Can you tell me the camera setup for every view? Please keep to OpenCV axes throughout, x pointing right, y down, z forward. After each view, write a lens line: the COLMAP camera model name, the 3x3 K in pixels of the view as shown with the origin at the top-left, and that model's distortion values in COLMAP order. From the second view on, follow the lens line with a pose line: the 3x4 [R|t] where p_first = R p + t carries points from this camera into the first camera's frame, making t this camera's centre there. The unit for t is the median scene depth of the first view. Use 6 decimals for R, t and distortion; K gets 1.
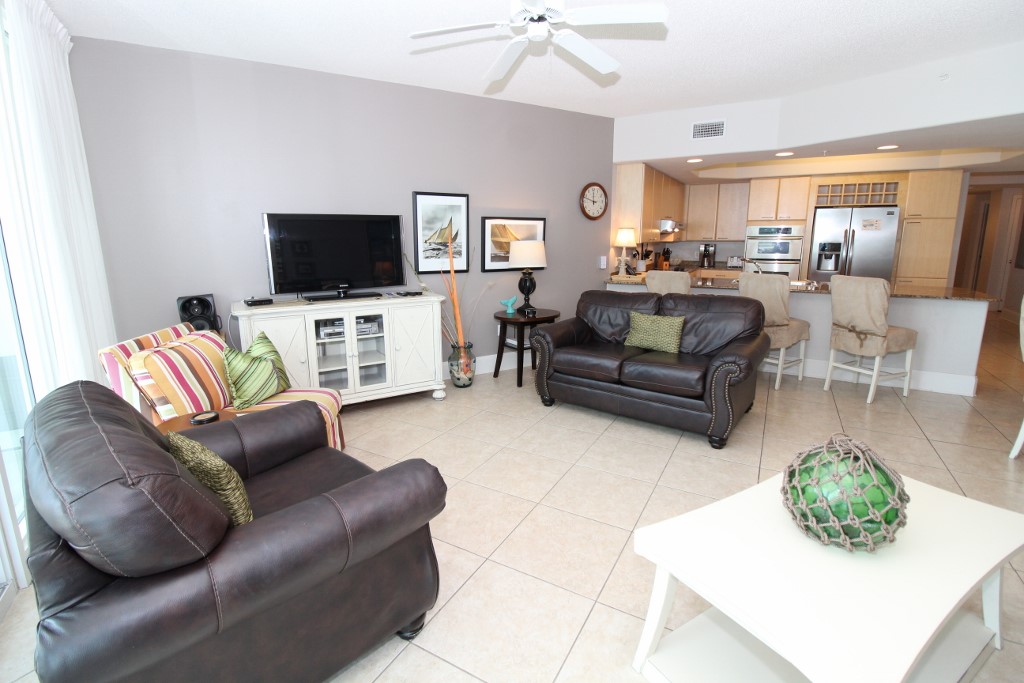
lens RADIAL K [[476.4, 0, 510.7], [0, 476.4, 323.9], [0, 0, 1]] dist [-0.016305, -0.000531]
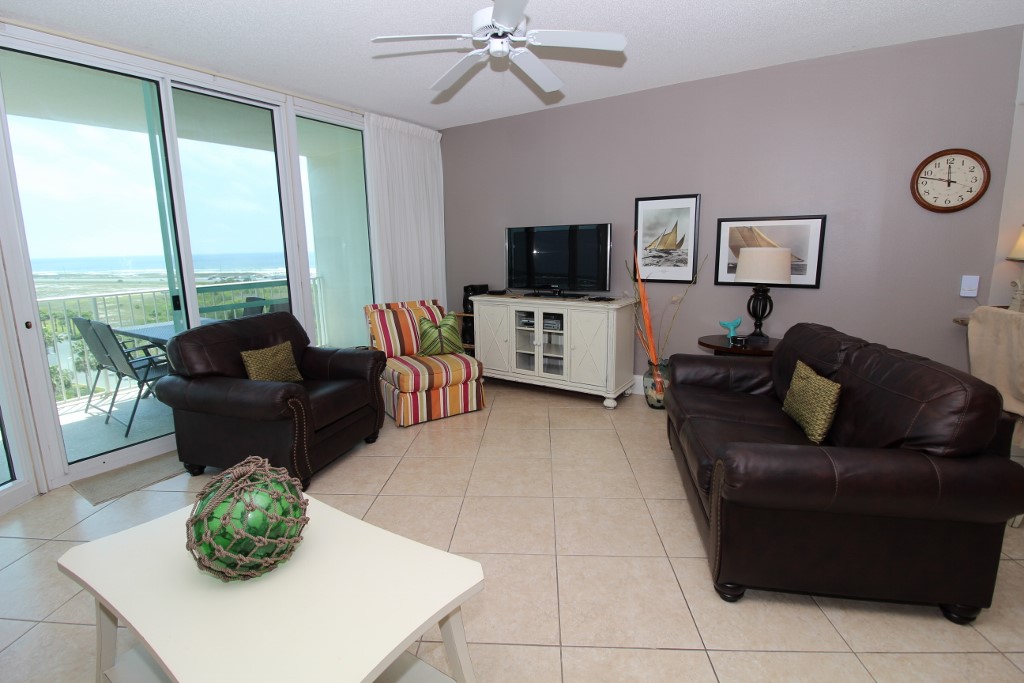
lens RADIAL K [[476.4, 0, 510.7], [0, 476.4, 323.9], [0, 0, 1]] dist [-0.016305, -0.000531]
pose [[0.442987, 0.143550, -0.884961, 0.568170], [-0.147443, 0.985323, 0.086024, -0.064041], [0.884321, 0.092374, 0.457651, 0.326964]]
